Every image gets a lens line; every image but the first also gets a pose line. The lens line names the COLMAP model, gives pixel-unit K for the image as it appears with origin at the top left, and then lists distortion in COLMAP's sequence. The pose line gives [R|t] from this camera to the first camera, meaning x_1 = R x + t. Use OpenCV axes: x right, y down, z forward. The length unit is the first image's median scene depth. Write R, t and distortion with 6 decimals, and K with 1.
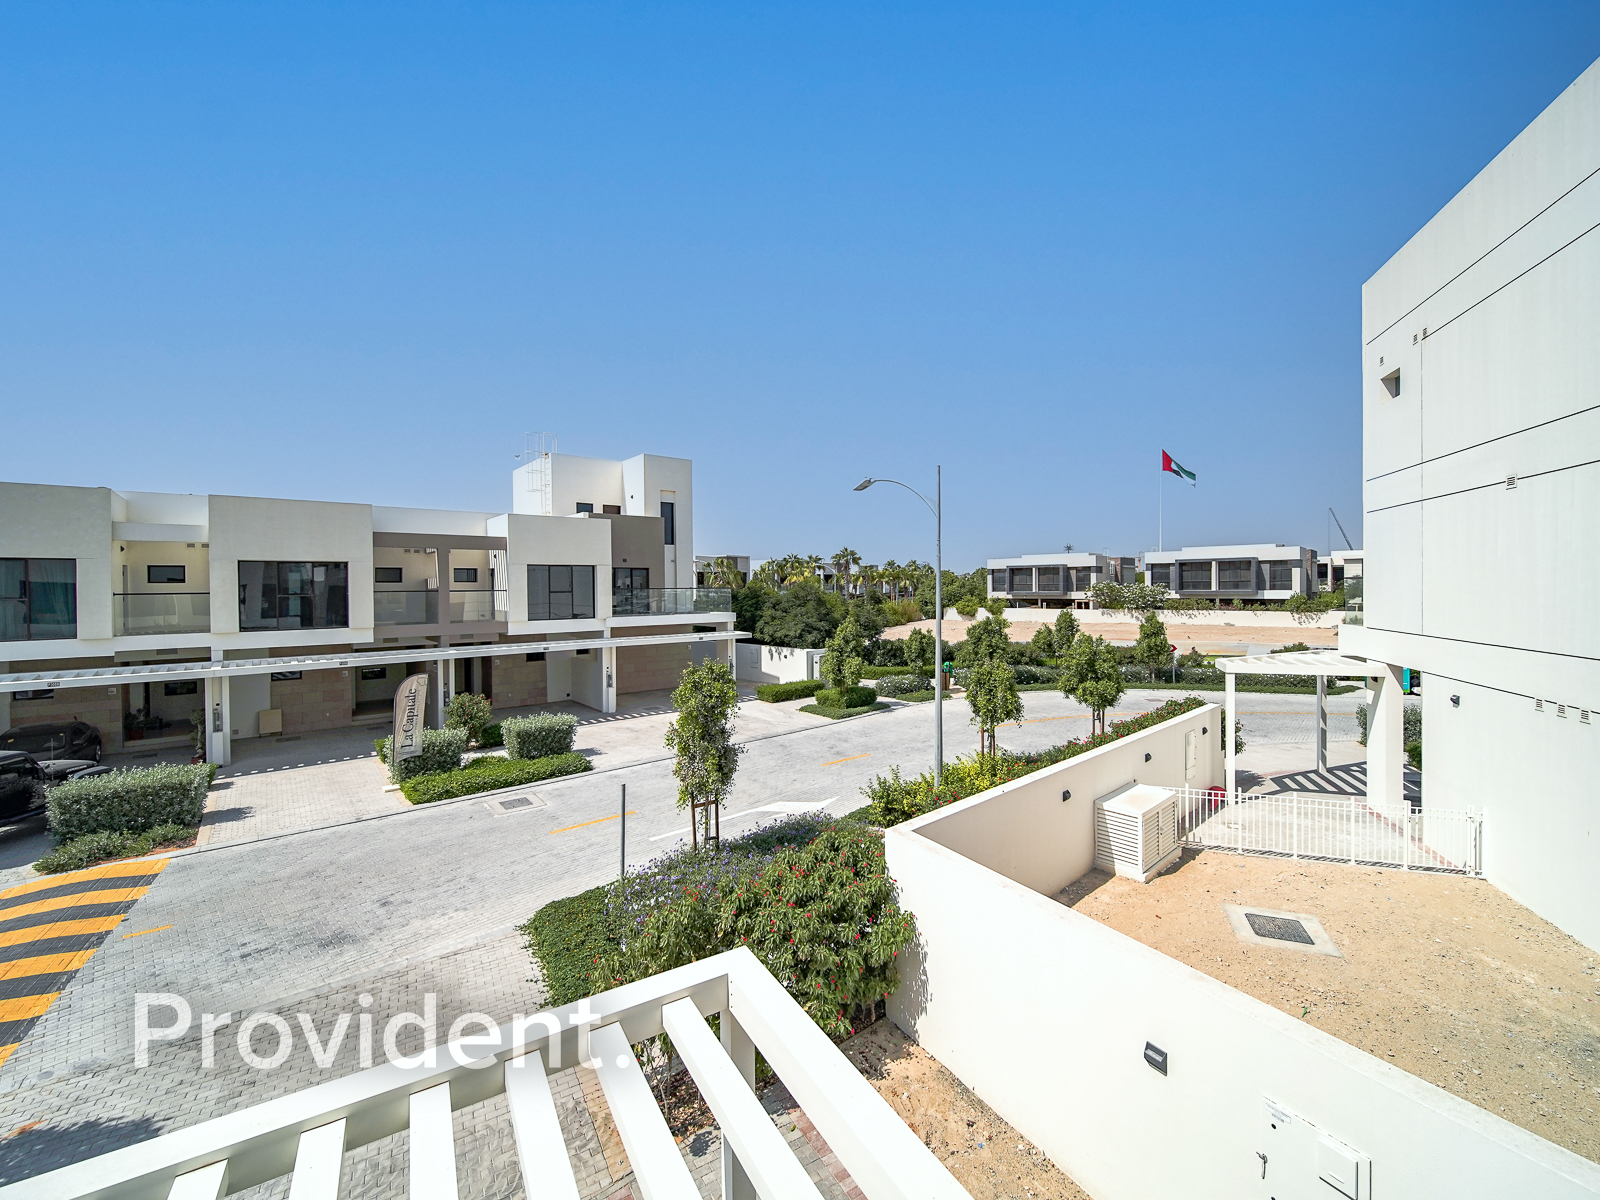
lens RADIAL K [[660.4, 0, 818.8], [0, 660.4, 594.0], [0, 0, 1]] dist [0.000845, -0.000635]
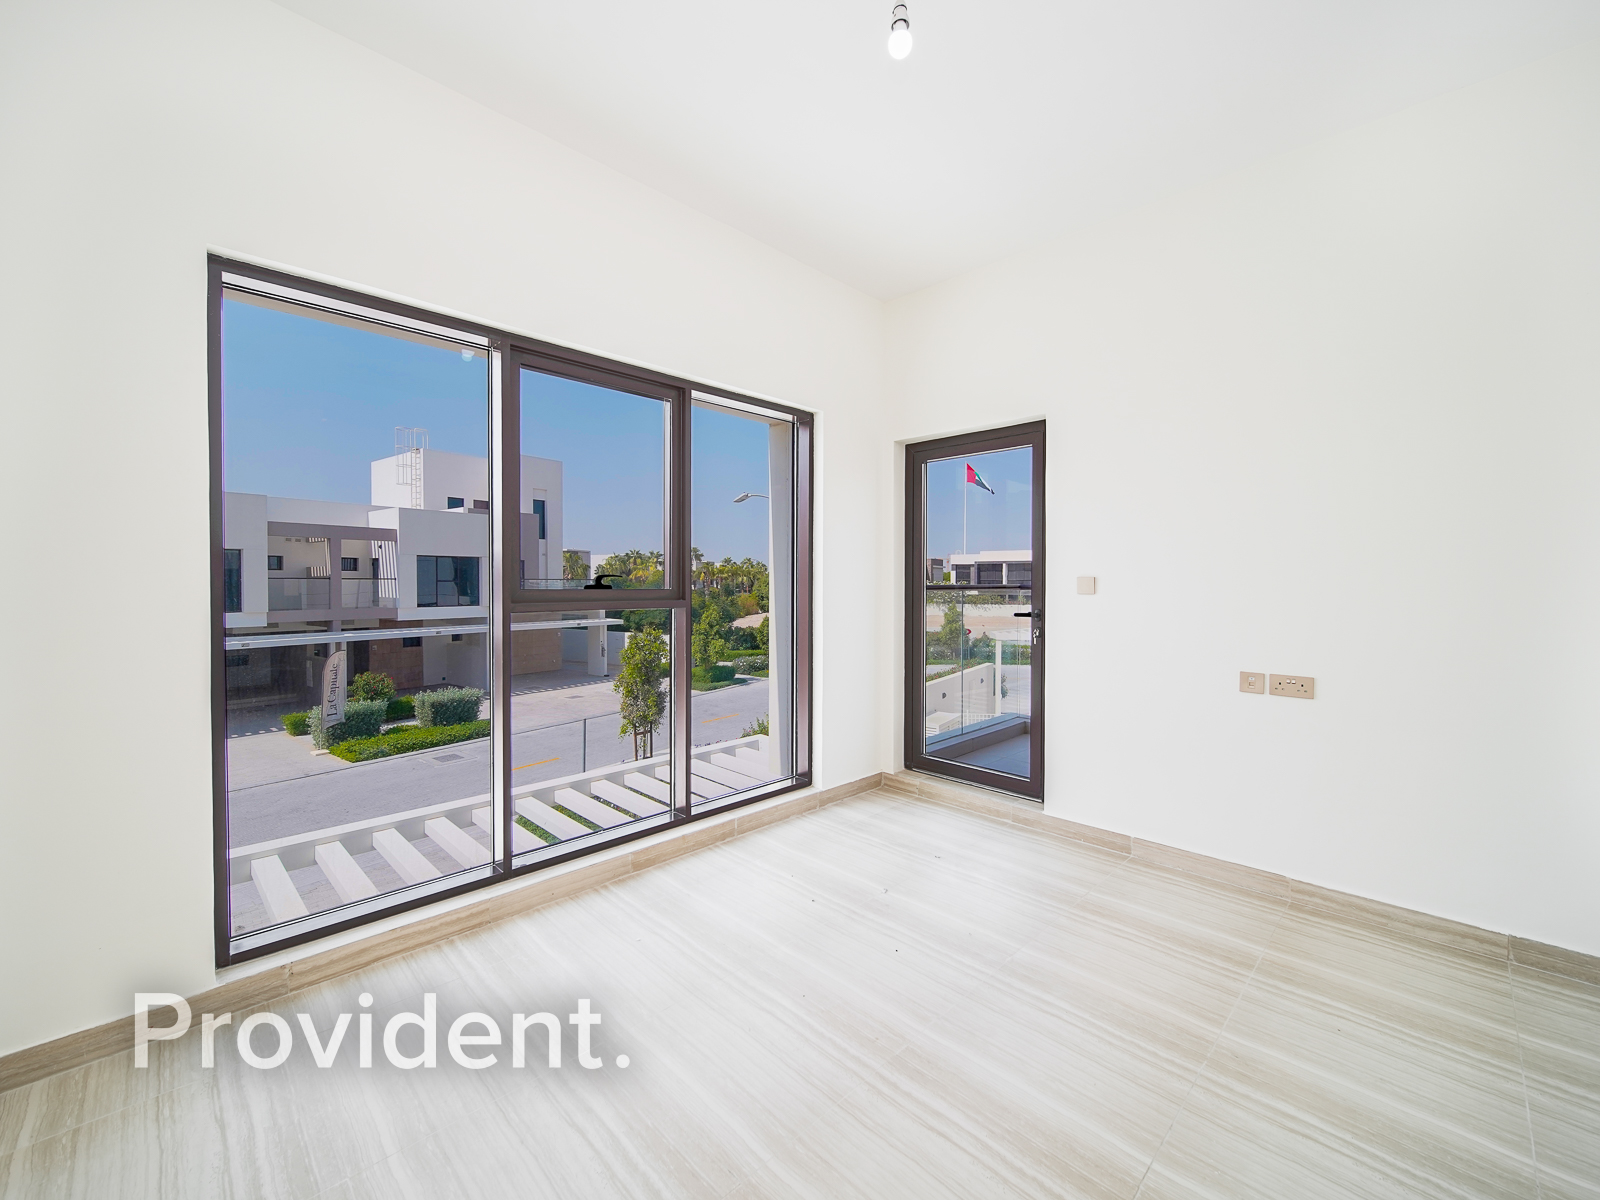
lens RADIAL K [[660.4, 0, 784.6], [0, 660.4, 590.4], [0, 0, 1]] dist [0.000845, -0.000635]
pose [[0.978287, 0.008599, 0.207075, -0.073235], [-0.008411, 0.999963, -0.001787, 0.009443], [-0.207083, 0.000006, 0.978323, -0.172716]]
